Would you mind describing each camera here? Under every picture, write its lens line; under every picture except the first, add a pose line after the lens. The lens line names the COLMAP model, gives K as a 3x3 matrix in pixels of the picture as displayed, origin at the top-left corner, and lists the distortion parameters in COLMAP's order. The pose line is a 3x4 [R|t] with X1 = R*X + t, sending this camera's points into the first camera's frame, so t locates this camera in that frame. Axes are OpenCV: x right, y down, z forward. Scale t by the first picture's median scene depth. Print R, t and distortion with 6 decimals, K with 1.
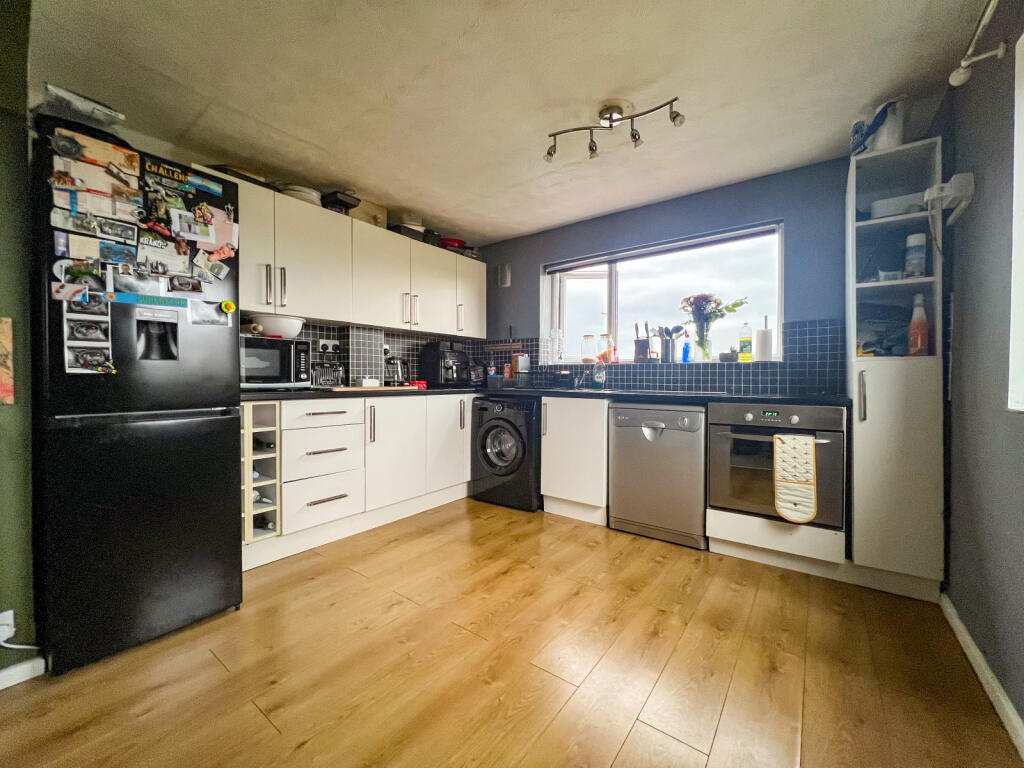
lens RADIAL K [[409.8, 0, 511.3], [0, 409.8, 382.5], [0, 0, 1]] dist [0.002302, -0.000192]
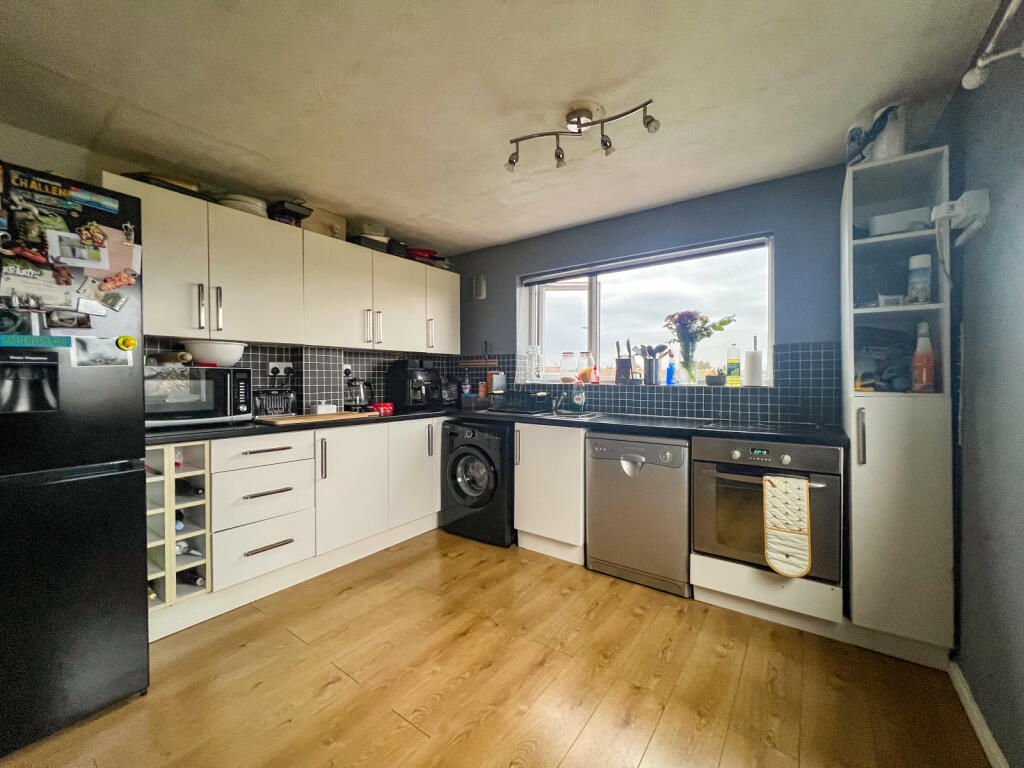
lens RADIAL K [[411.5, 0, 512.1], [0, 411.5, 381.9], [0, 0, 1]] dist [0.001443, -0.000201]
pose [[0.999882, -0.005050, 0.014489, 0.078050], [0.005044, 0.999987, 0.000447, -0.080784], [-0.014491, -0.000374, 0.999895, 0.107479]]
